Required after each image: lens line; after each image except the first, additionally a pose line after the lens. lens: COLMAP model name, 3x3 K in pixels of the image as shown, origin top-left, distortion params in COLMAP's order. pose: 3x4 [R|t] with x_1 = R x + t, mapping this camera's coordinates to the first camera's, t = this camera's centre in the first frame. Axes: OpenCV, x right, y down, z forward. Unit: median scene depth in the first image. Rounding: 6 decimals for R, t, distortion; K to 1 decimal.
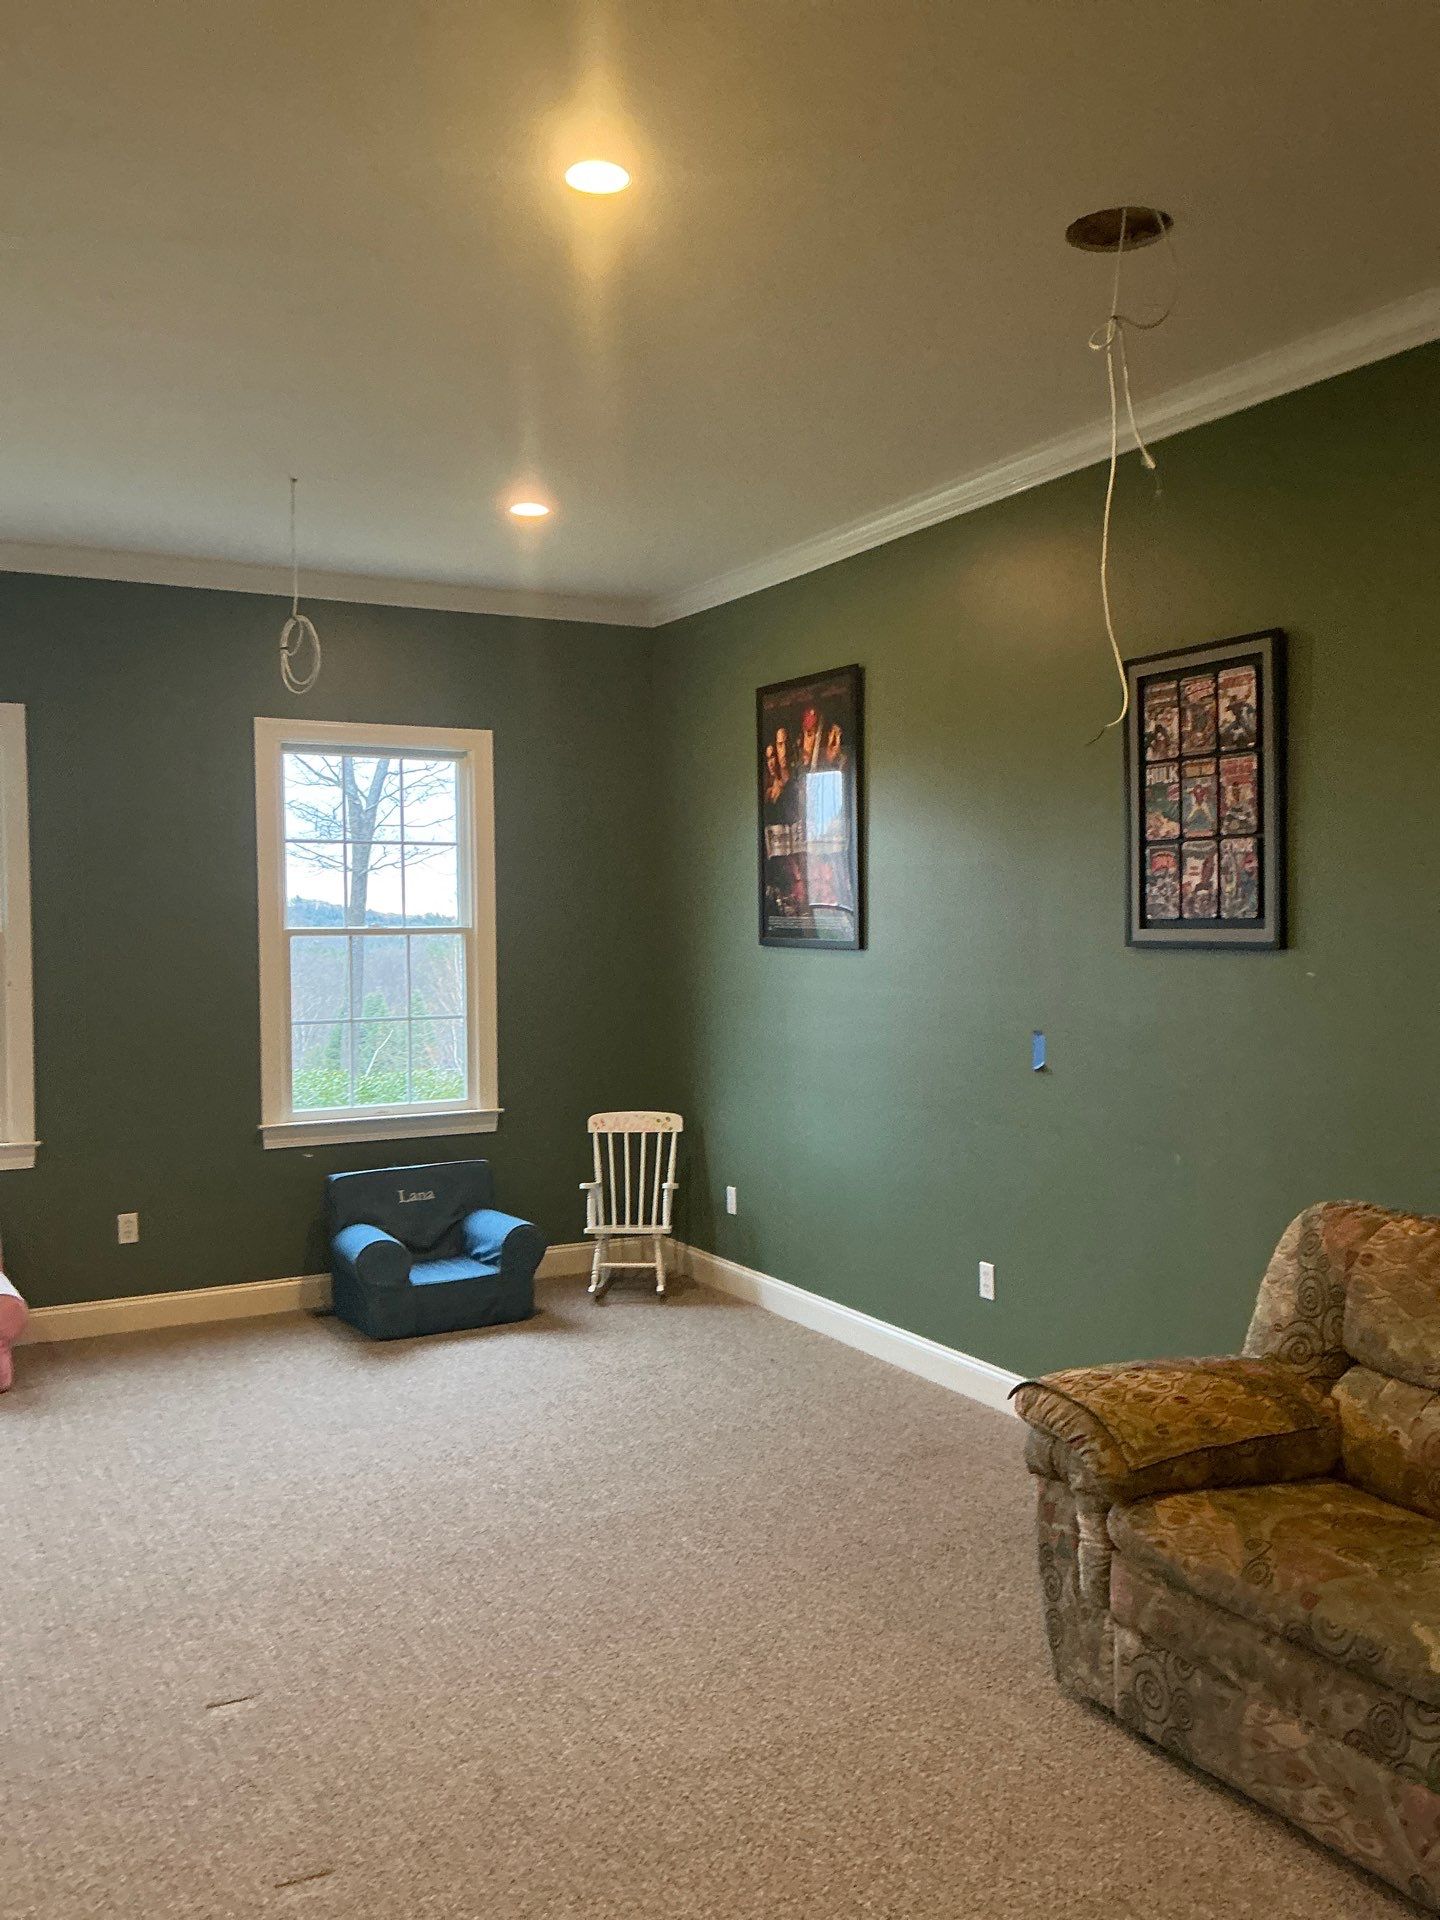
lens RADIAL K [[1569.5, 0, 719.0], [0, 1569.5, 969.1], [0, 0, 1]] dist [0.146197, -0.293501]
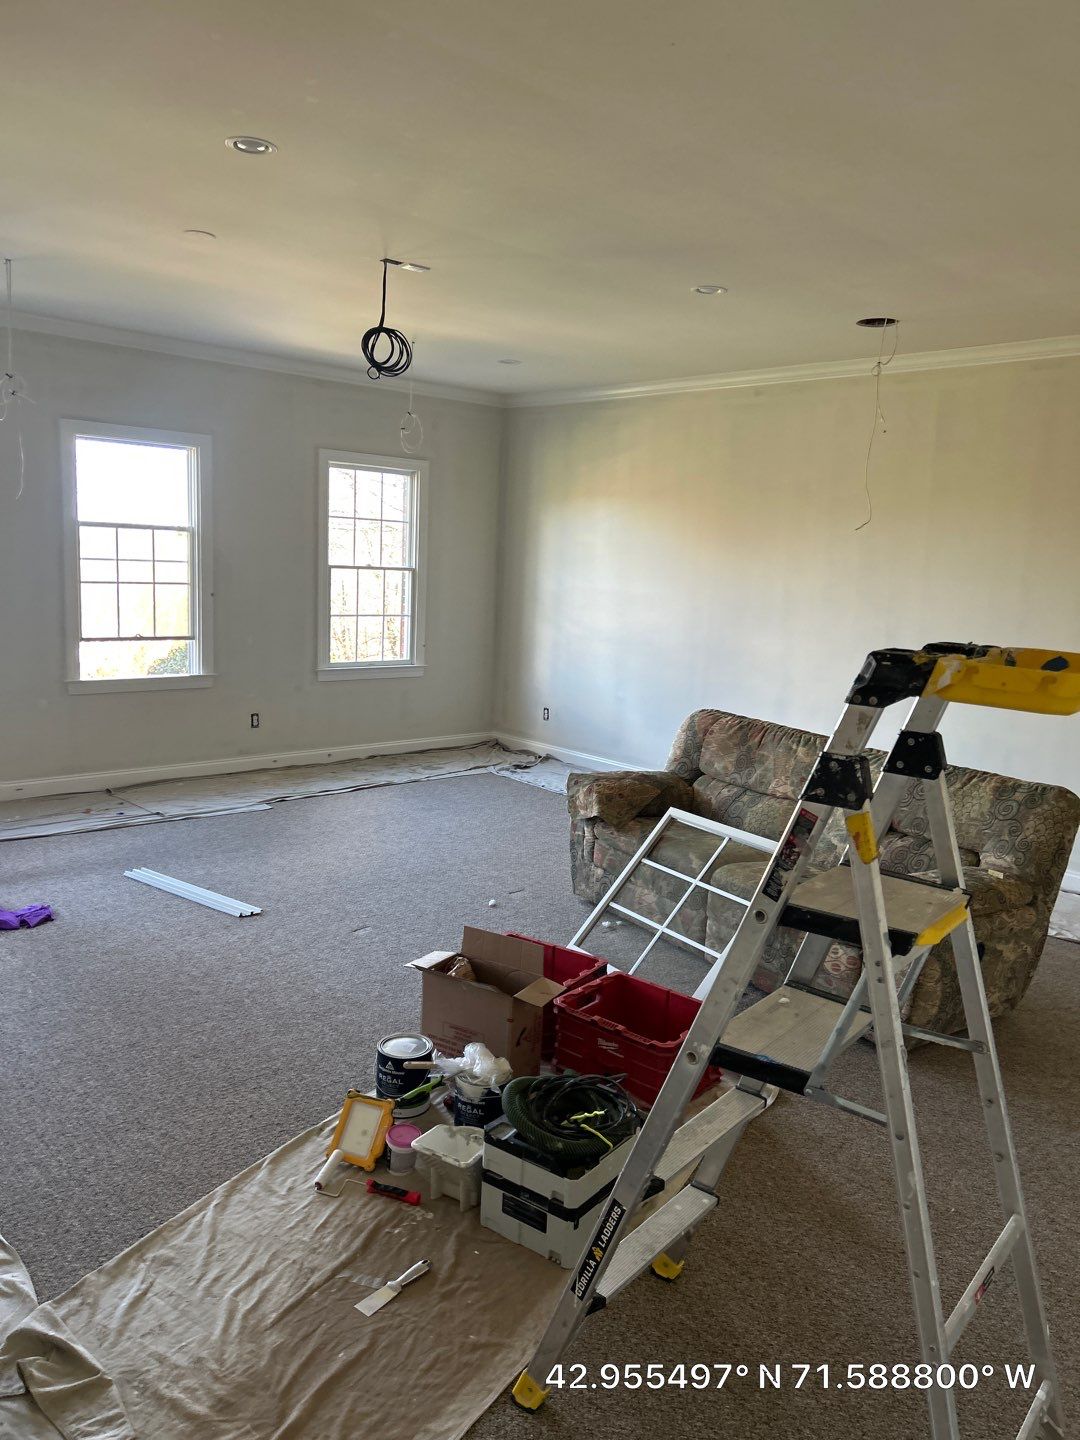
lens RADIAL K [[1092.6, 0, 548.9], [0, 1092.6, 724.0], [0, 0, 1]] dist [0.074309, -0.073159]
pose [[0.963574, 0.010365, 0.267239, -0.372541], [-0.044231, 0.991664, 0.121021, -0.007227], [-0.263757, -0.128433, 0.956001, -0.339927]]
